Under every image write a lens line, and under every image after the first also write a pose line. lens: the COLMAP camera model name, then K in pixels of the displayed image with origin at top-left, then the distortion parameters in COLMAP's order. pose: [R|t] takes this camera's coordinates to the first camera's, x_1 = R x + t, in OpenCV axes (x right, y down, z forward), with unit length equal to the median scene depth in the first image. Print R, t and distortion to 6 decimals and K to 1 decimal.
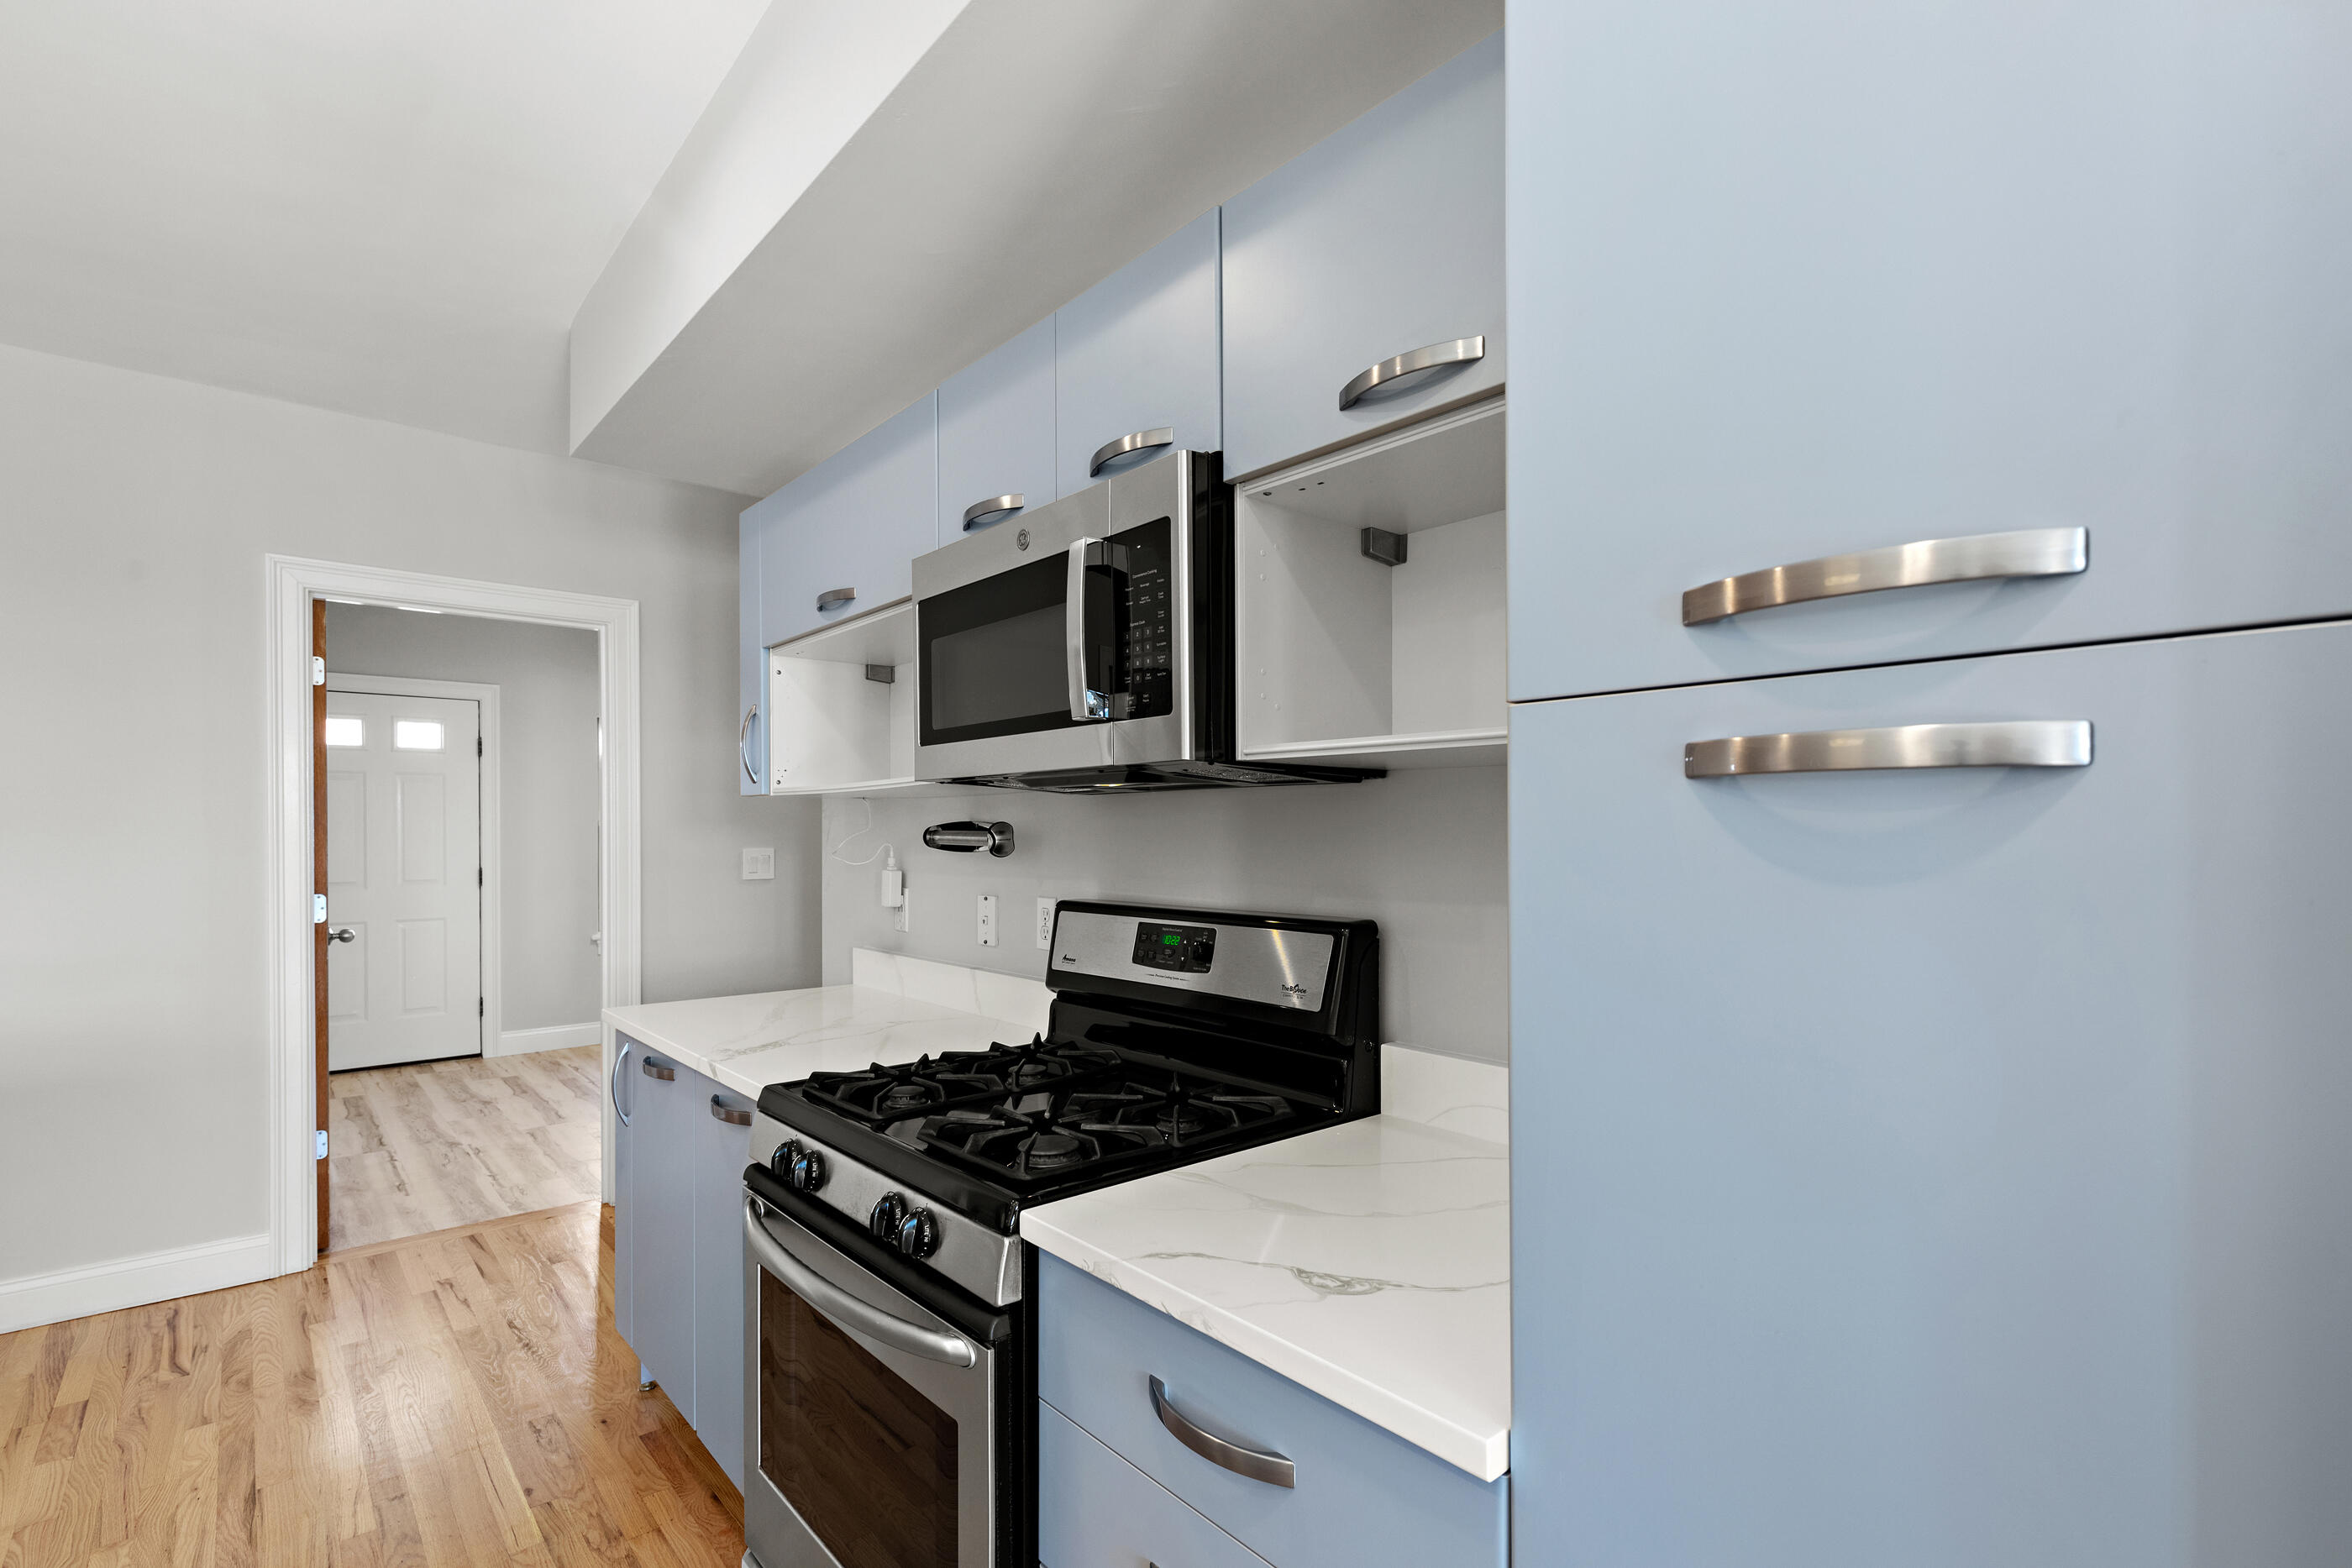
lens RADIAL K [[1077.6, 0, 1192.1], [0, 1077.6, 827.7], [0, 0, 1]] dist [0.012789, -0.003164]
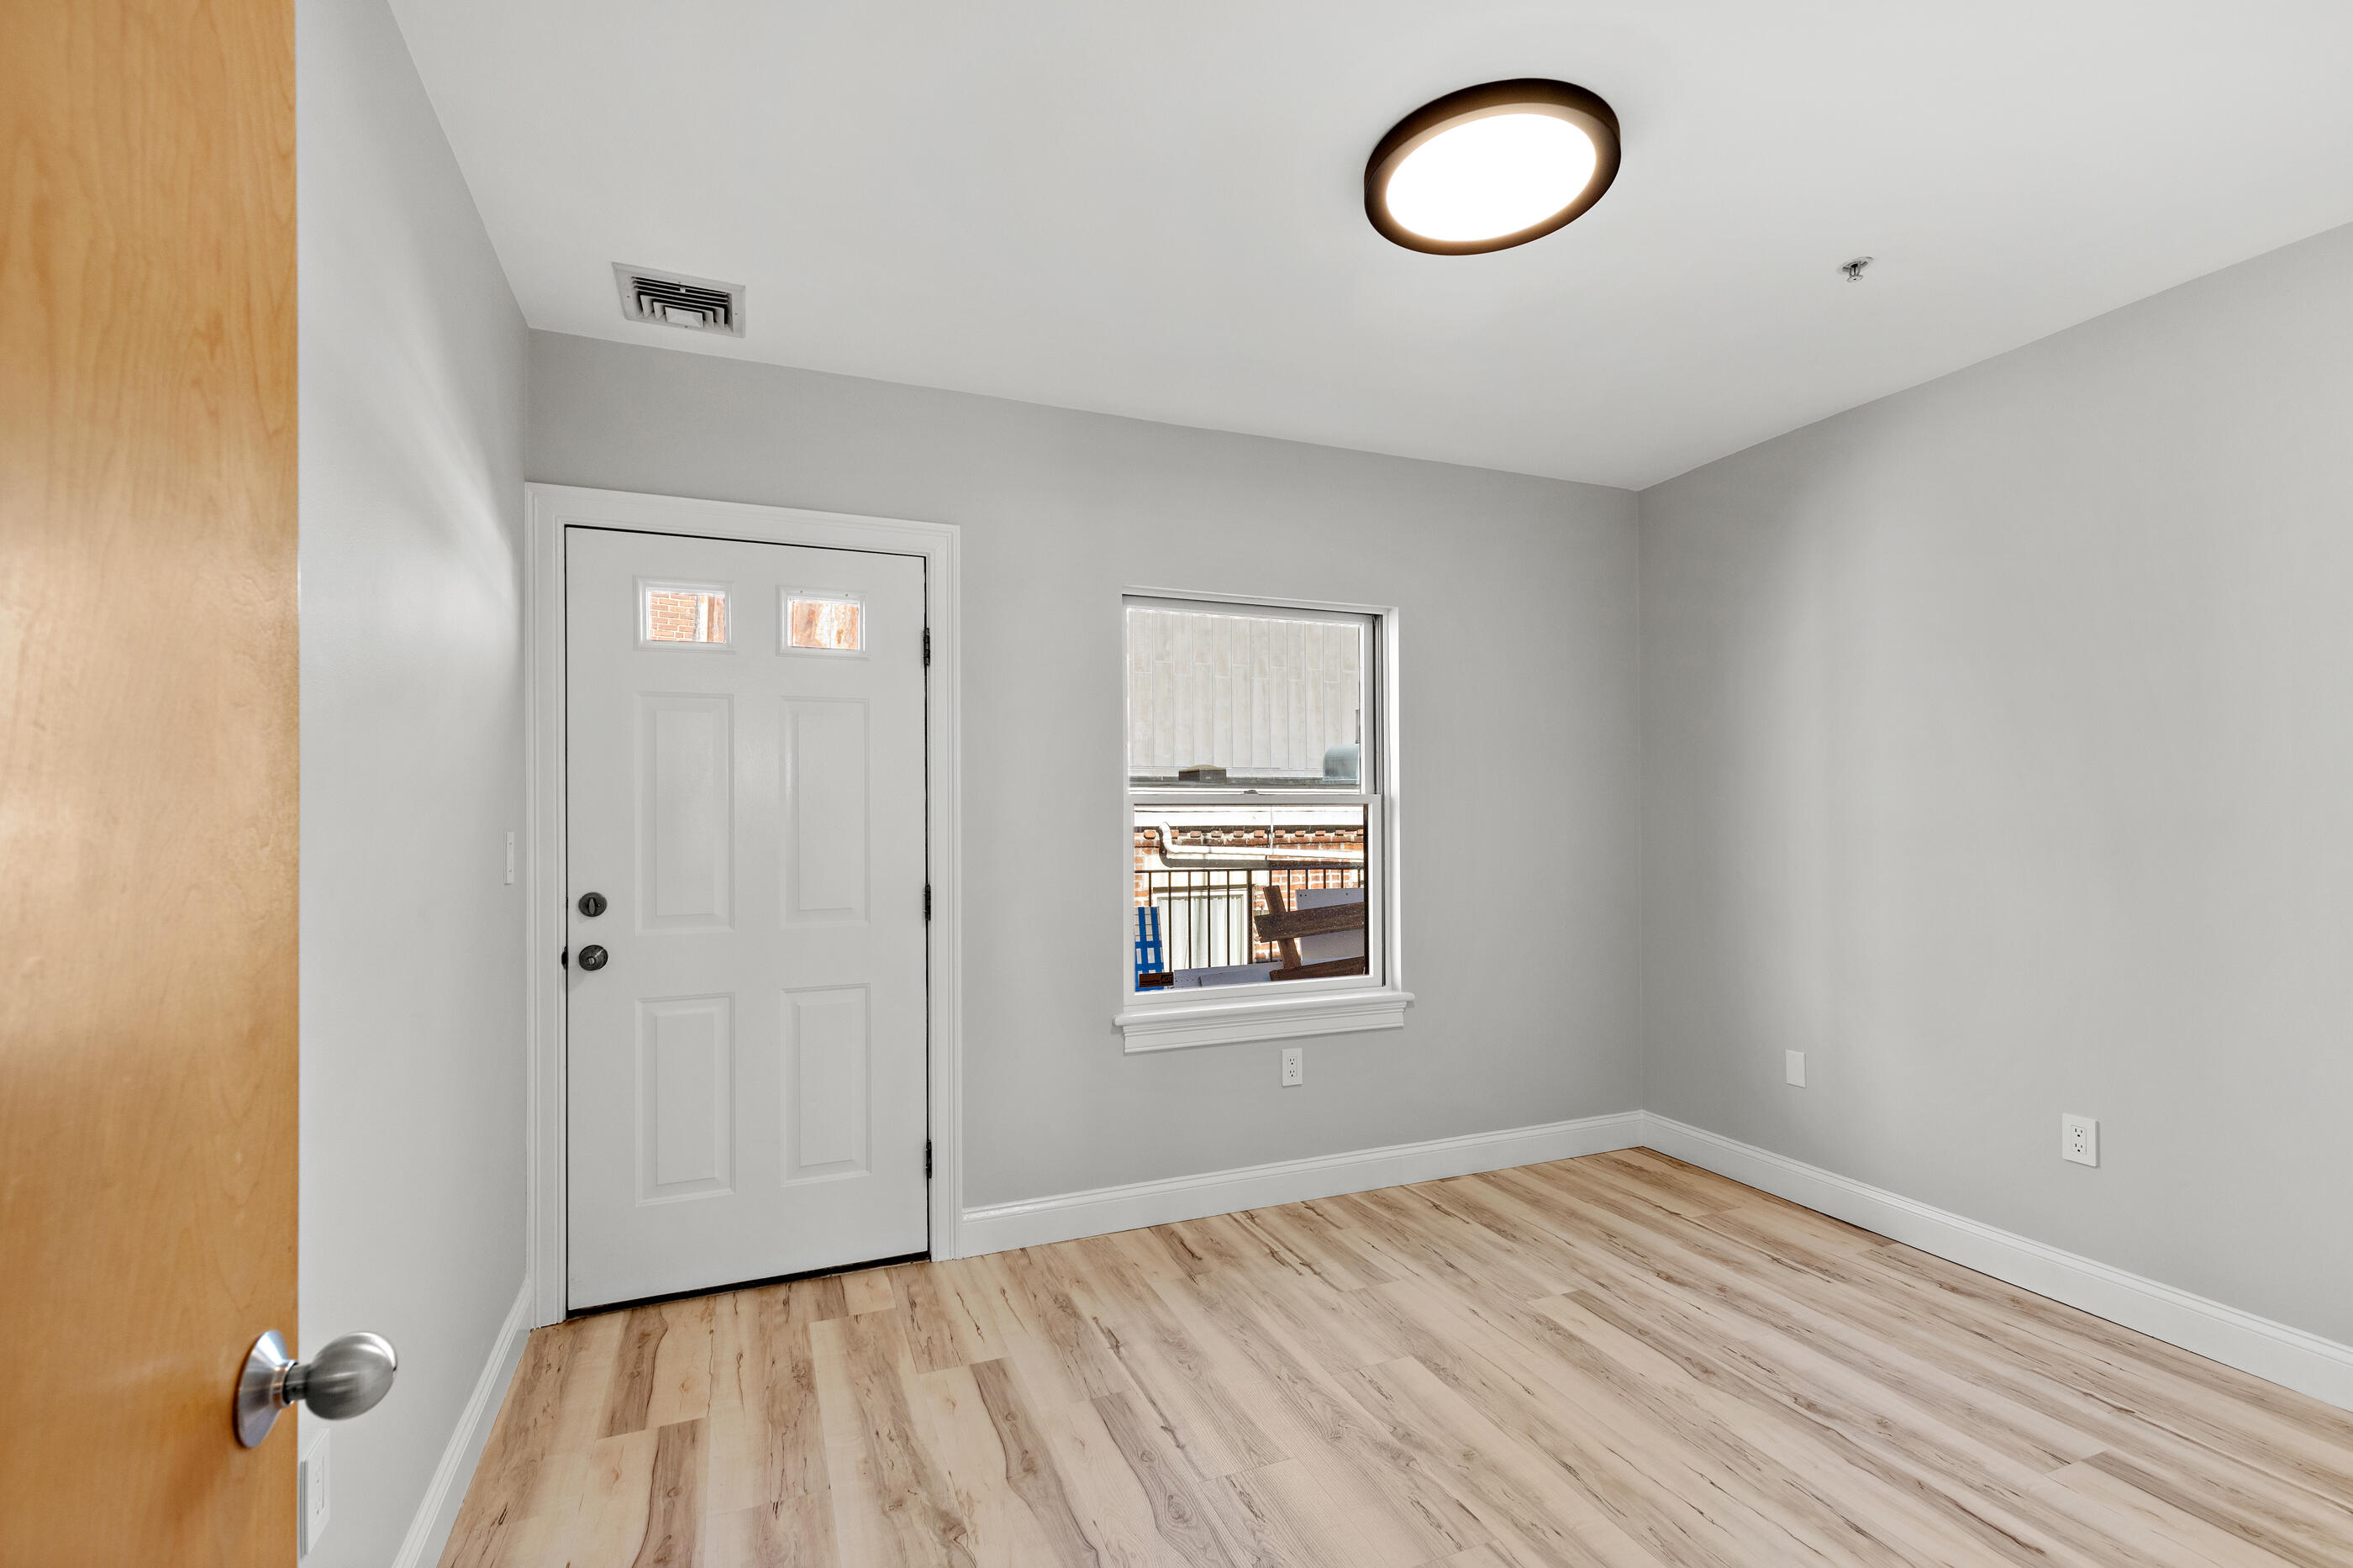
lens RADIAL K [[1078.1, 0, 1206.6], [0, 1078.1, 801.5], [0, 0, 1]] dist [0.012789, -0.003164]
pose [[0.950908, -0.003517, -0.309454, -0.378643], [0.001541, 0.999977, -0.006628, 0.002115], [0.309470, 0.005826, 0.950891, 0.563378]]
